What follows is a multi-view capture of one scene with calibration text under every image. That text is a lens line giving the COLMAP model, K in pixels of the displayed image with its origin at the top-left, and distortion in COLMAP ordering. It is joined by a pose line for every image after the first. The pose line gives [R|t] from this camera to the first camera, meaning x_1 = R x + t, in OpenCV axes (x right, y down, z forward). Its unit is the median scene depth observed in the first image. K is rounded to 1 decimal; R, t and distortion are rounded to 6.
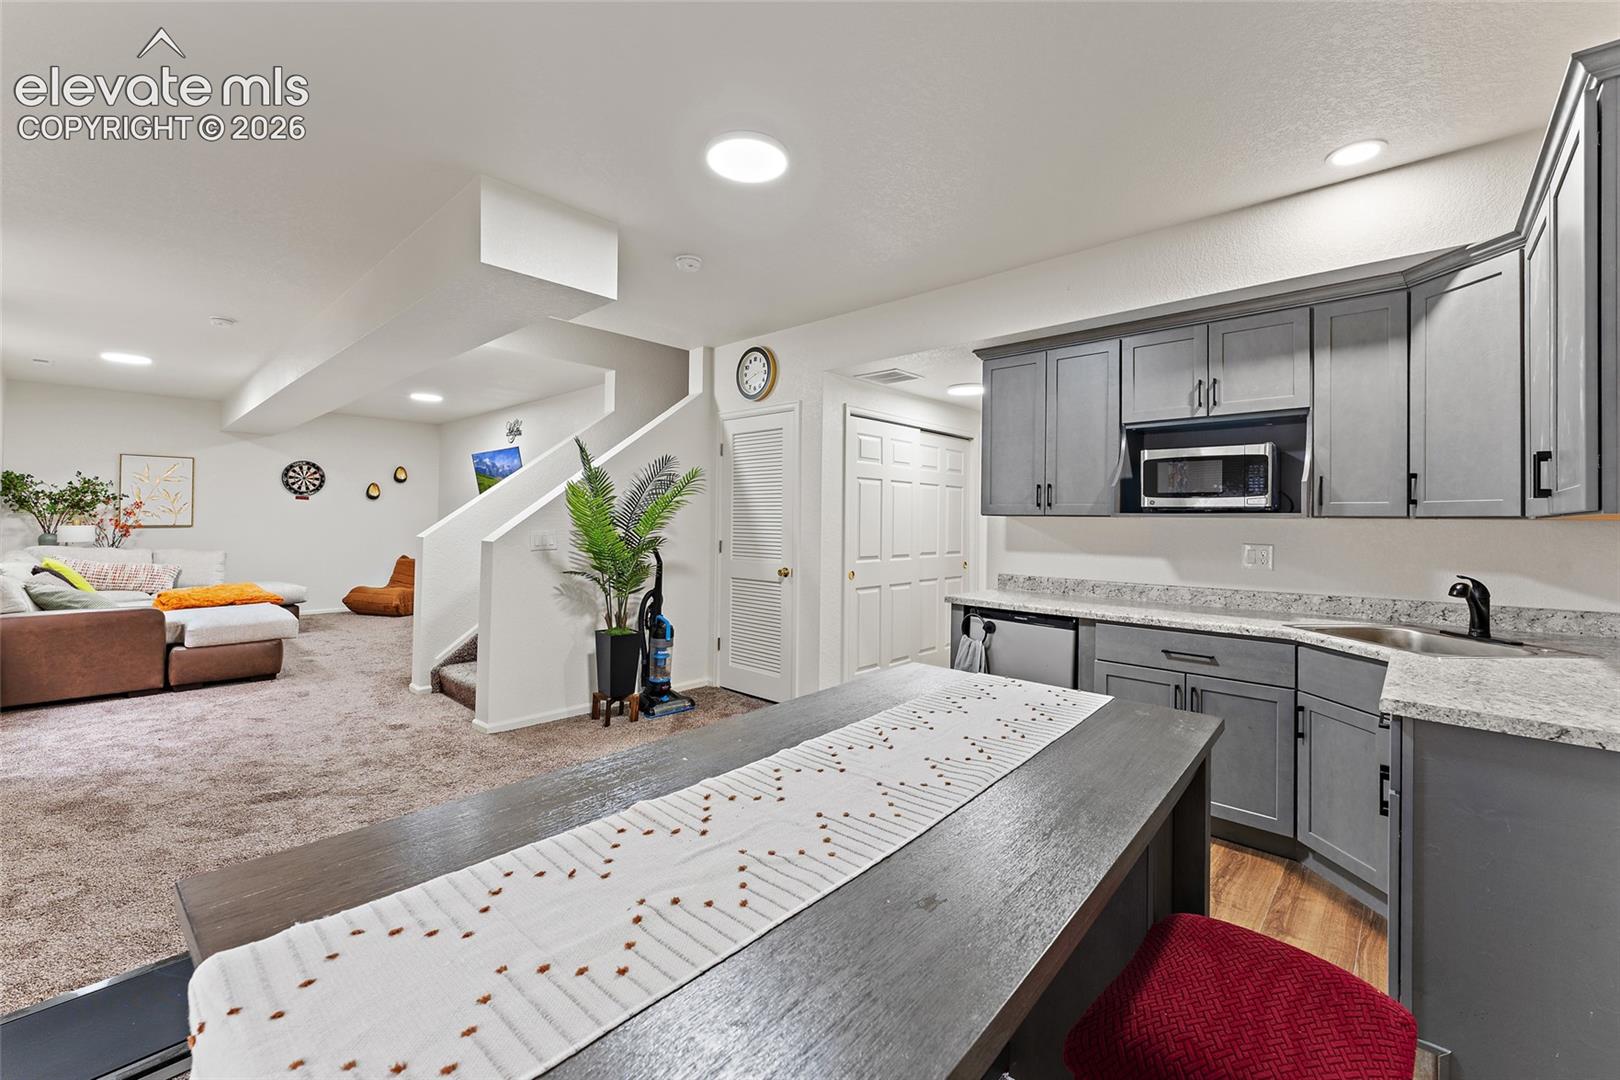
lens RADIAL K [[665.0, 0, 815.5], [0, 665.0, 506.8], [0, 0, 1]] dist [0.002159, 0.000772]
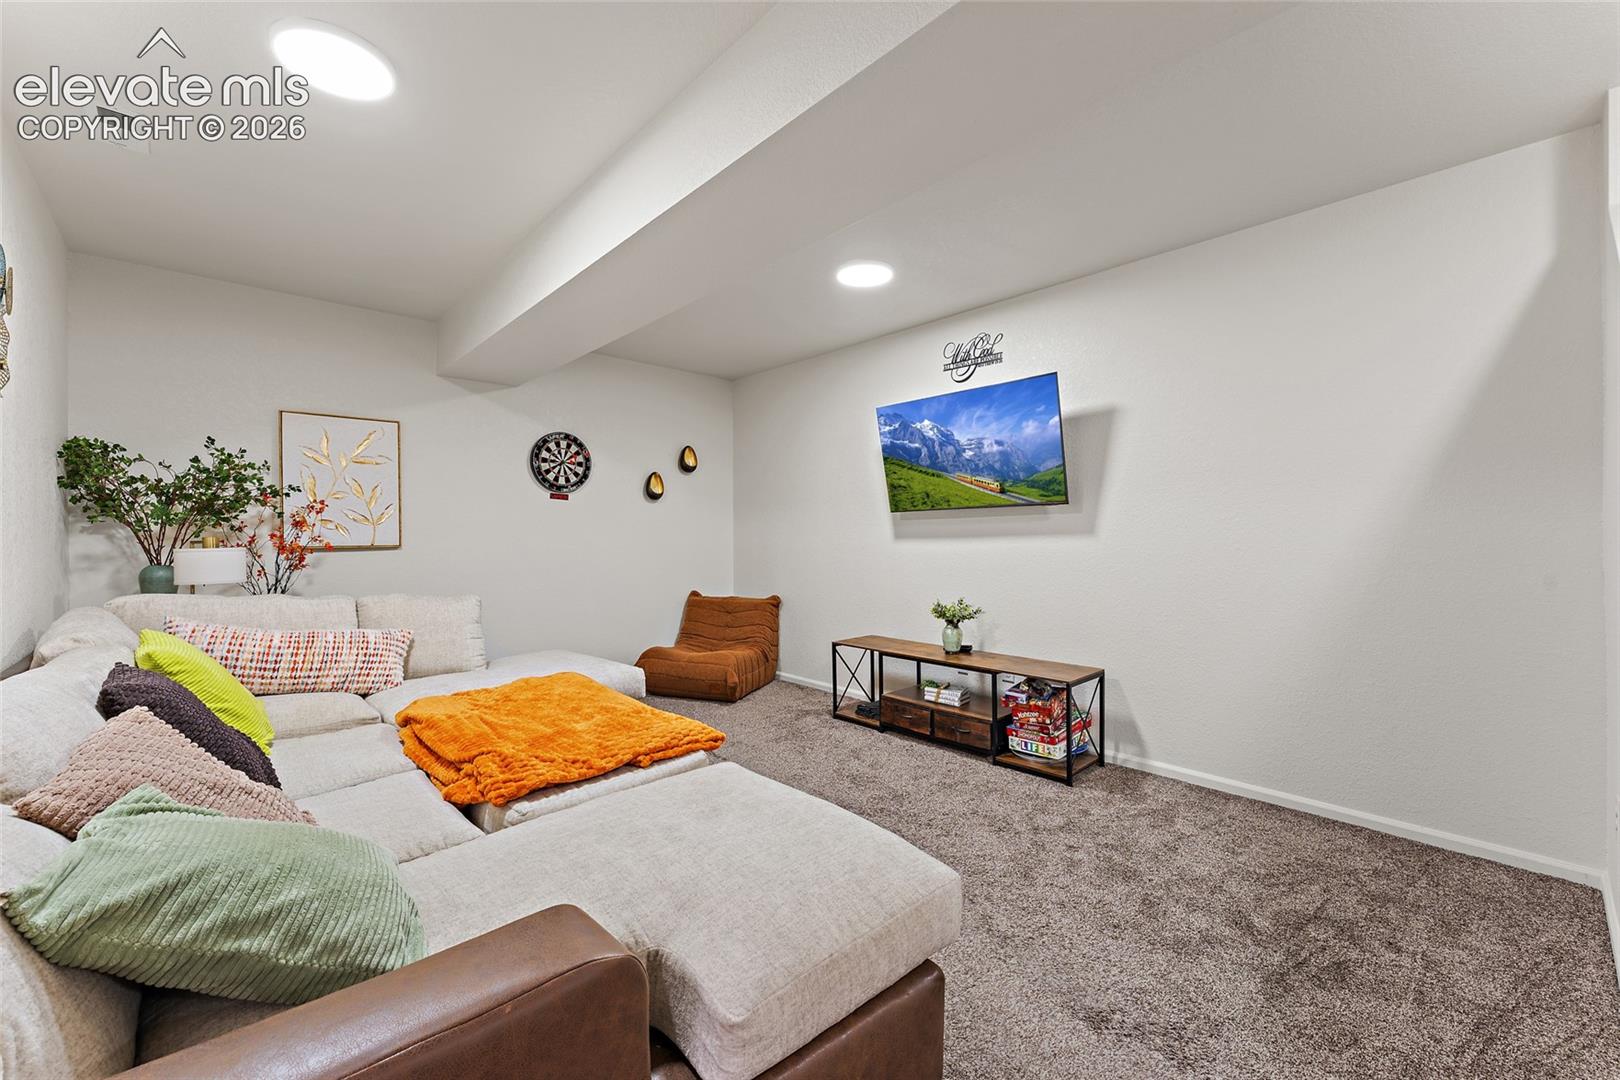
lens RADIAL K [[646.6, 0, 809.4], [0, 646.6, 532.8], [0, 0, 1]] dist [-0.001347, -0.000299]
pose [[0.997192, -0.012817, -0.073776, -0.610007], [0.014056, 0.999769, 0.016289, 0.014471], [0.073550, -0.017280, 0.997142, 0.540056]]
